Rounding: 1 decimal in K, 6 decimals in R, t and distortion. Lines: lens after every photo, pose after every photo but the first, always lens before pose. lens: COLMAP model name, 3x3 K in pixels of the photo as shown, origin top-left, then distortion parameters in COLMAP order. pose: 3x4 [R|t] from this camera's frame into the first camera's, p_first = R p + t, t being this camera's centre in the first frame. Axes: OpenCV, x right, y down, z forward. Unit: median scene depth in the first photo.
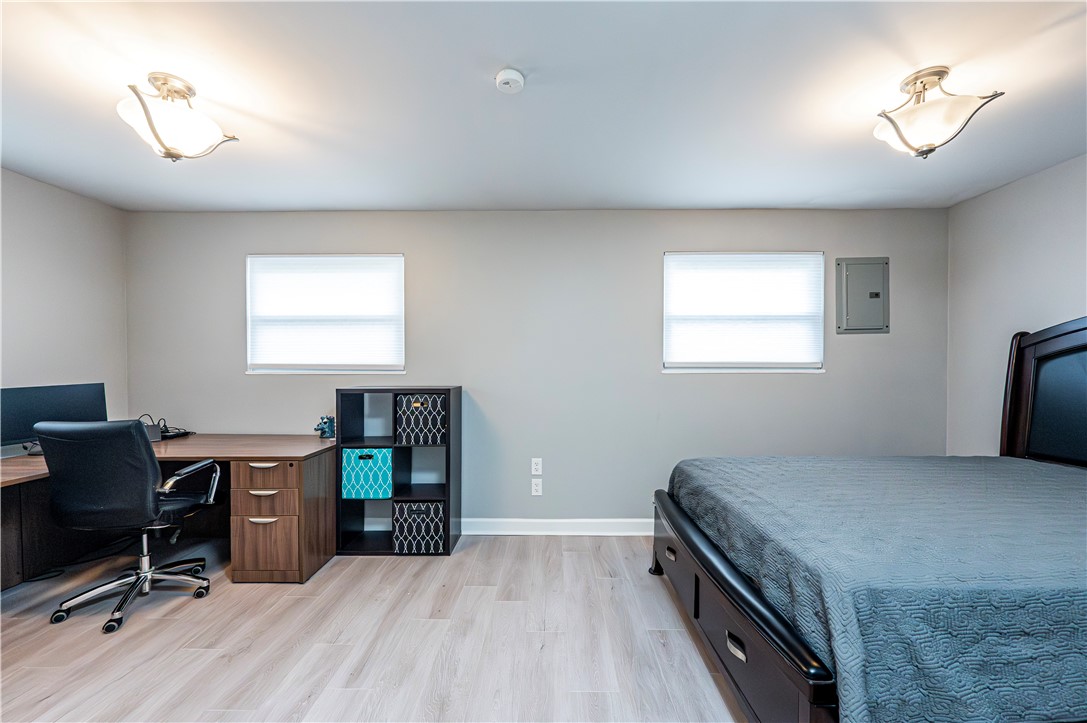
lens RADIAL K [[436.3, 0, 549.5], [0, 436.3, 358.6], [0, 0, 1]] dist [0.000474, 0.000127]
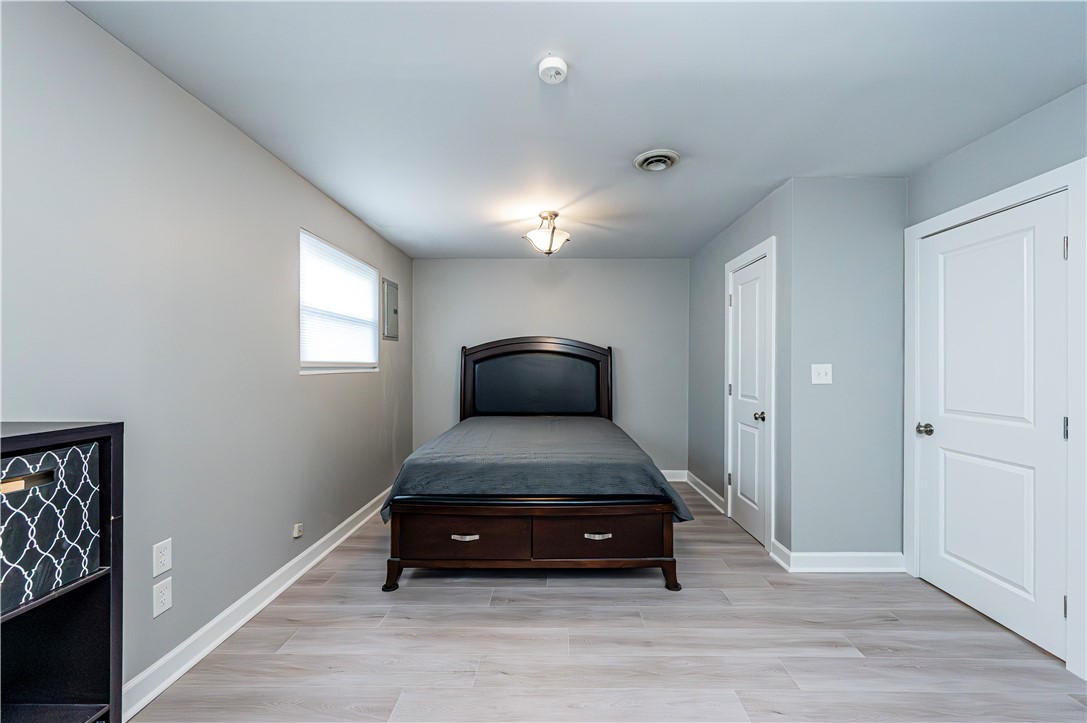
lens RADIAL K [[436.3, 0, 549.5], [0, 436.3, 358.6], [0, 0, 1]] dist [0.000474, 0.000127]
pose [[0.005939, 0.016553, 0.999845, -0.635443], [-0.018069, 0.999702, -0.016443, 0.008977], [-0.999819, -0.017968, 0.006237, 0.606973]]
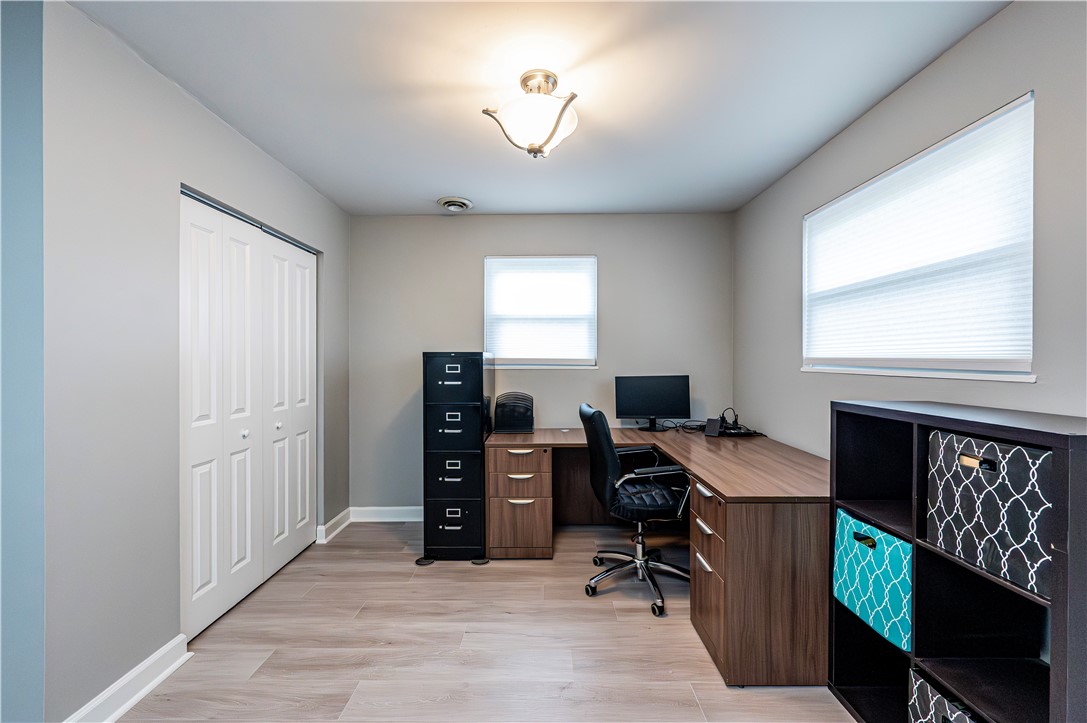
lens RADIAL K [[436.3, 0, 549.5], [0, 436.3, 358.6], [0, 0, 1]] dist [0.000474, 0.000127]
pose [[0.001407, 0.001337, -0.999998, 0.090011], [0.017791, 0.999841, 0.001362, 0.005606], [0.999841, -0.017793, 0.001383, 0.628137]]
